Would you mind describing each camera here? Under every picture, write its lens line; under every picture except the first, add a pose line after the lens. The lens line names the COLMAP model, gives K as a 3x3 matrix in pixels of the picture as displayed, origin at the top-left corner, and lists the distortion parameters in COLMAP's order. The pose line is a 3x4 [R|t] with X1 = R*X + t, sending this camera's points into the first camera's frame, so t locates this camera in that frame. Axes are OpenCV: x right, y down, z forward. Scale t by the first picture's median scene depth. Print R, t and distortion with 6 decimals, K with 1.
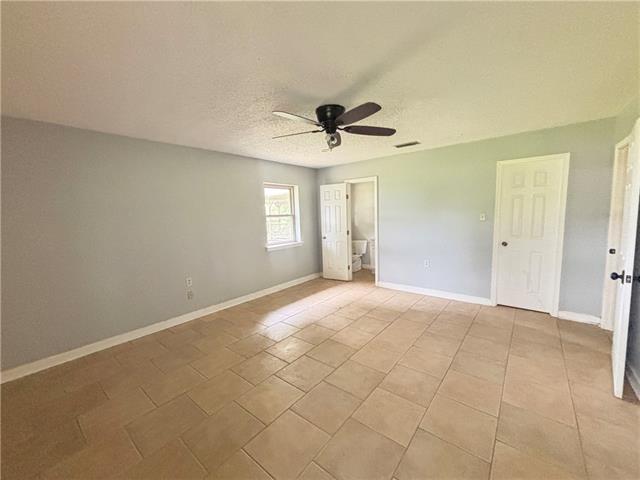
lens RADIAL K [[266.7, 0, 320.0], [0, 266.7, 240.0], [0, 0, 1]] dist [0.000864, -0.000052]
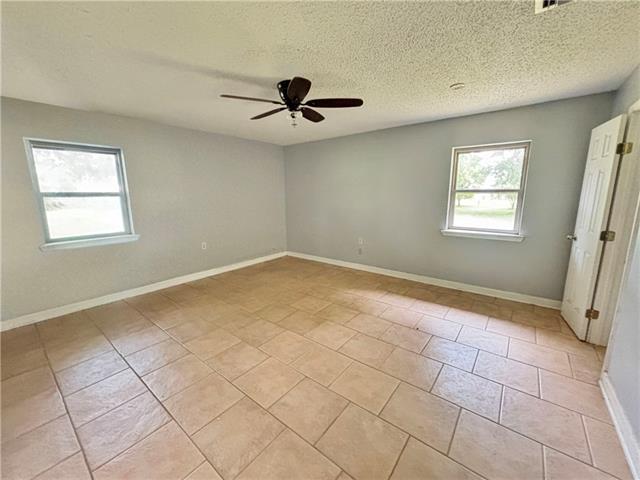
lens RADIAL K [[266.7, 0, 320.0], [0, 266.7, 240.0], [0, 0, 1]] dist [0.000864, -0.000052]
pose [[-0.001980, 0.211069, -0.977469, 0.803518], [-0.103033, 0.972226, 0.210145, -0.100343], [0.994676, 0.101128, 0.019822, 0.809120]]
